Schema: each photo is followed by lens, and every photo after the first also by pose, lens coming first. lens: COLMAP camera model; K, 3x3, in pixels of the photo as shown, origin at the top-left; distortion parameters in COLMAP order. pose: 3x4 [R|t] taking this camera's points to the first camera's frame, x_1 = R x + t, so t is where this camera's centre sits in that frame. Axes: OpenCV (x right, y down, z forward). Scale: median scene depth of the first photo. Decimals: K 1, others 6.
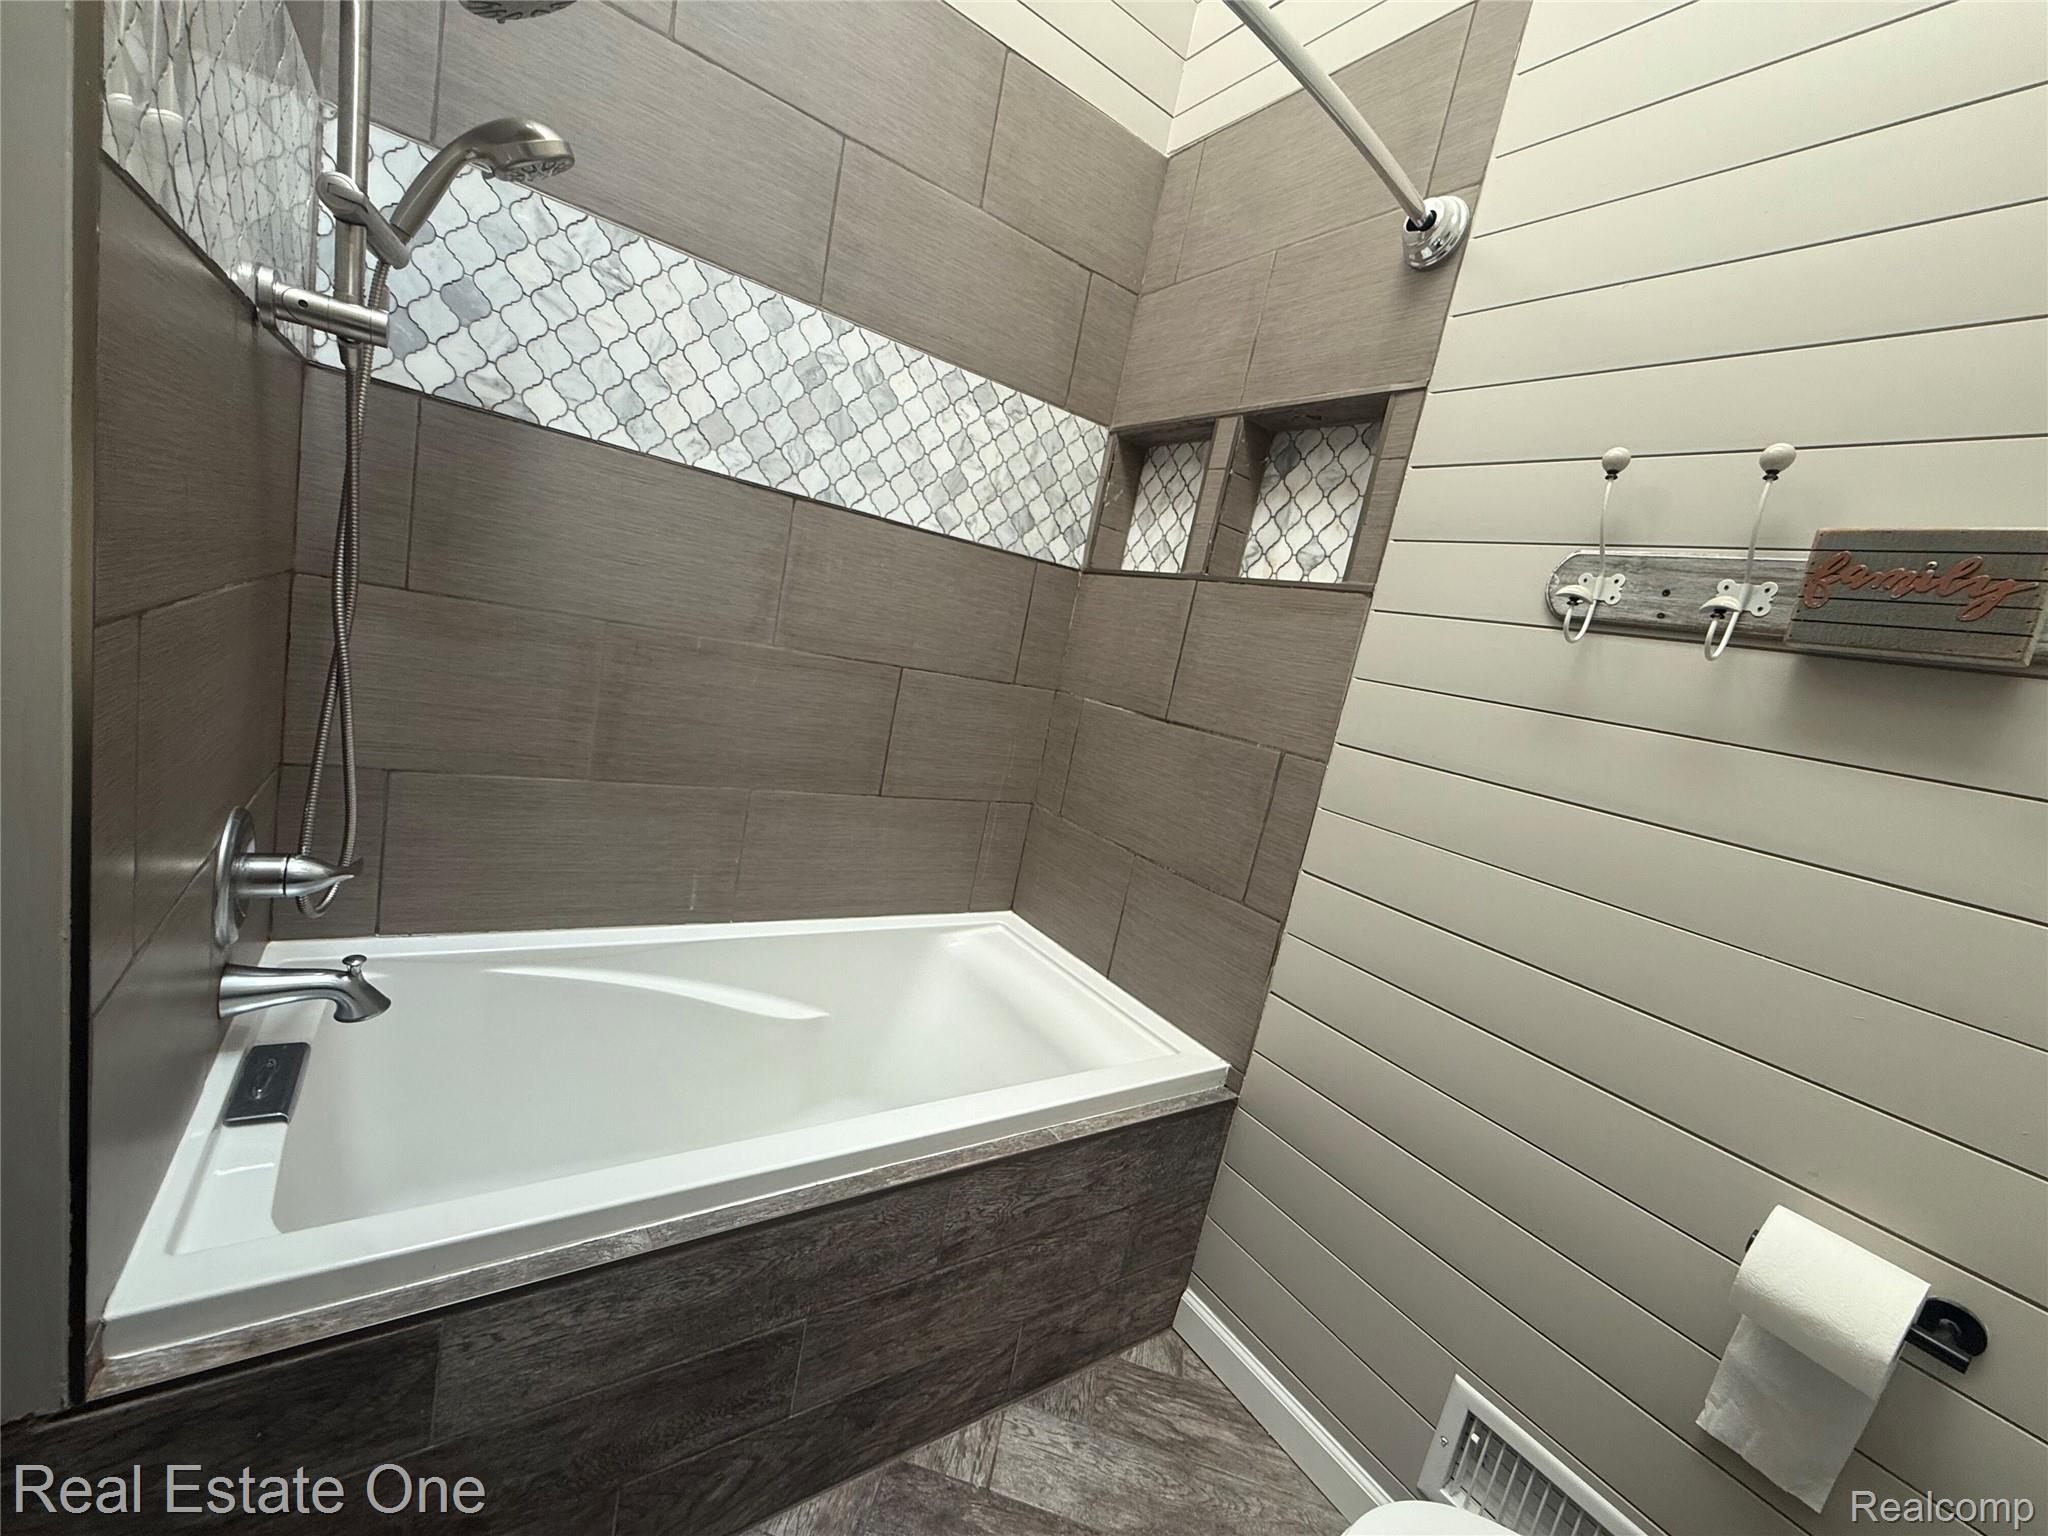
lens RADIAL K [[817.9, 0, 1025.7], [0, 817.9, 770.5], [0, 0, 1]] dist [0.000152, -0.000770]
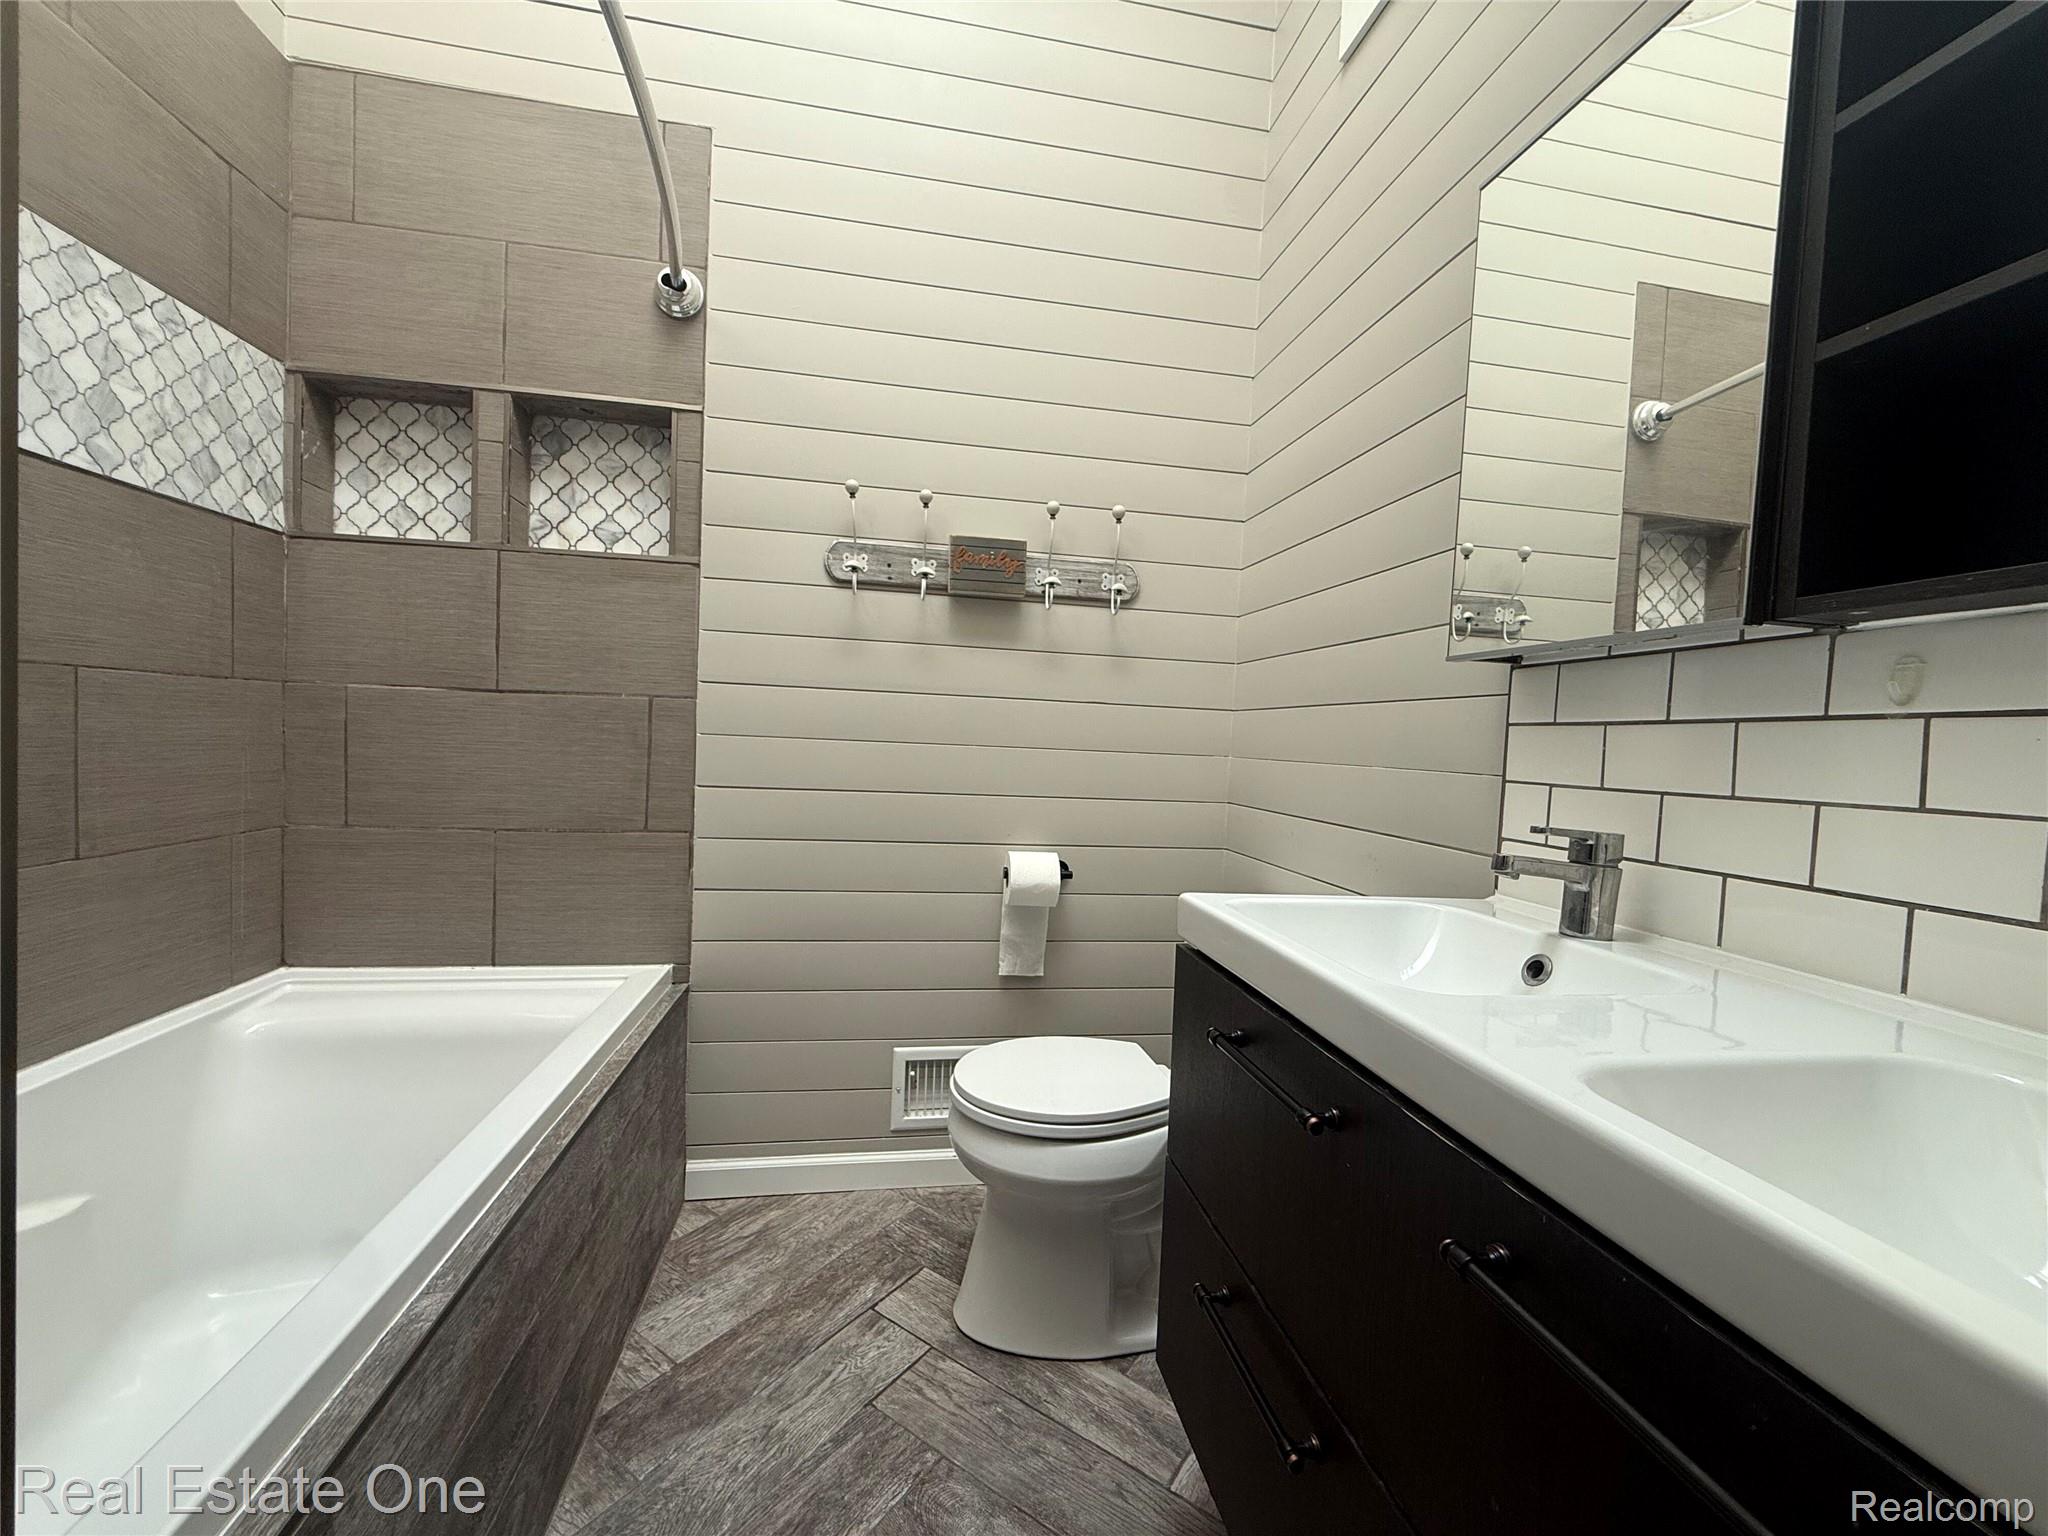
lens RADIAL K [[817.9, 0, 1025.7], [0, 817.9, 770.5], [0, 0, 1]] dist [0.000152, -0.000770]
pose [[0.409320, -0.211336, 0.887578, -0.508898], [0.188097, 0.971453, 0.144563, 0.011327], [-0.892791, 0.107779, 0.437387, -0.004826]]
